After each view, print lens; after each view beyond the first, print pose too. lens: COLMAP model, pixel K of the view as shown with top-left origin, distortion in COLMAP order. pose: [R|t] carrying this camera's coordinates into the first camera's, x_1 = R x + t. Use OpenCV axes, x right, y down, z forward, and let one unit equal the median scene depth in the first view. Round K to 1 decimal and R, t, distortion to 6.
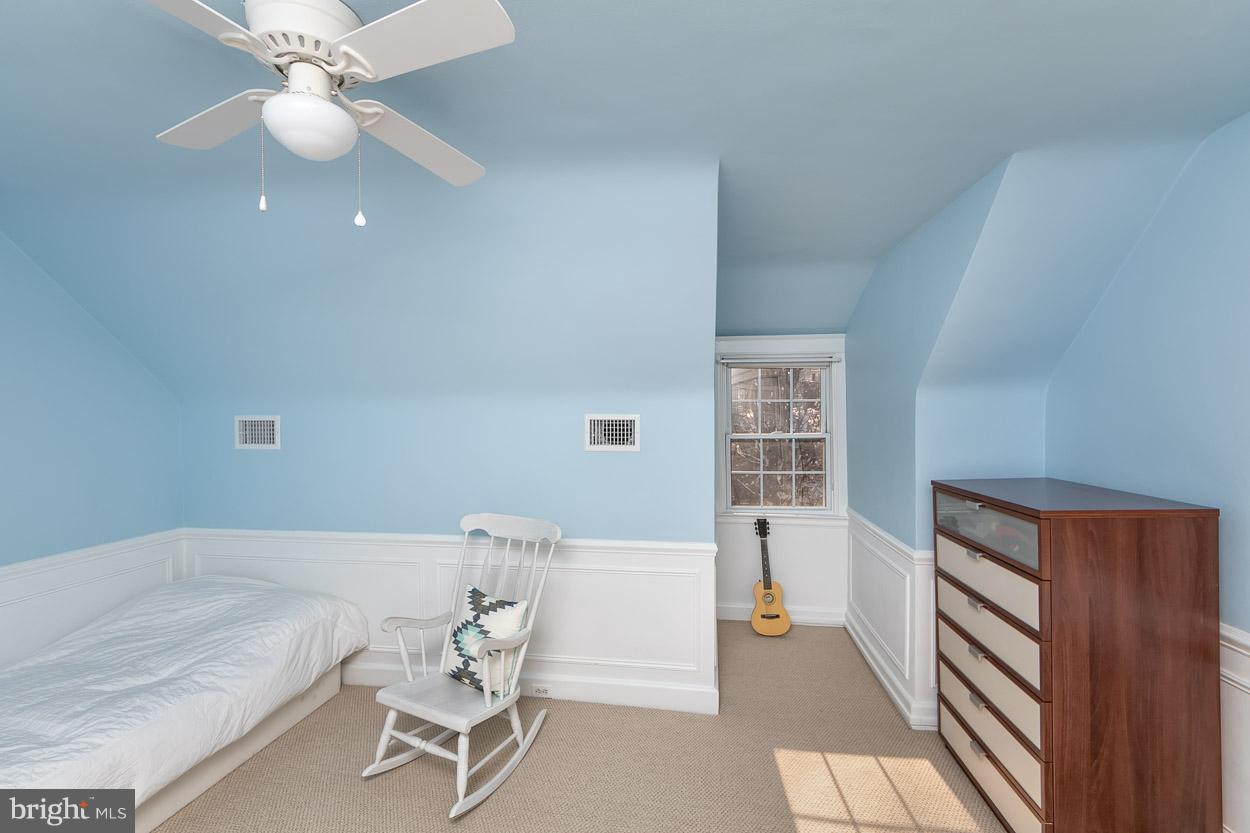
lens RADIAL K [[525.8, 0, 620.2], [0, 525.8, 413.0], [0, 0, 1]] dist [-0.001114, -0.000005]
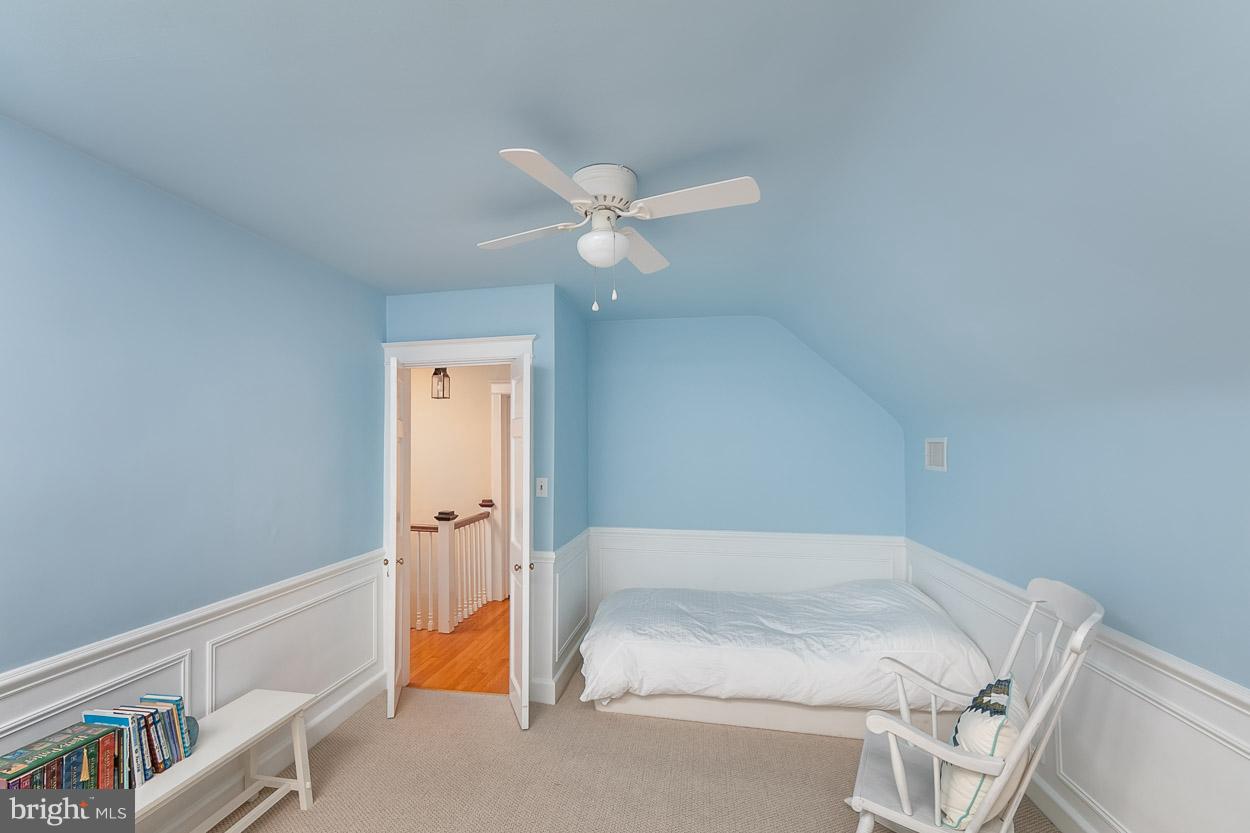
lens RADIAL K [[525.8, 0, 589.7], [0, 525.8, 430.6], [0, 0, 1]] dist [-0.001114, -0.000005]
pose [[0.000334, -0.018817, -0.999823, 0.448059], [-0.003927, 0.999815, -0.018818, 0.018825], [0.999992, 0.003932, 0.000260, 0.464609]]
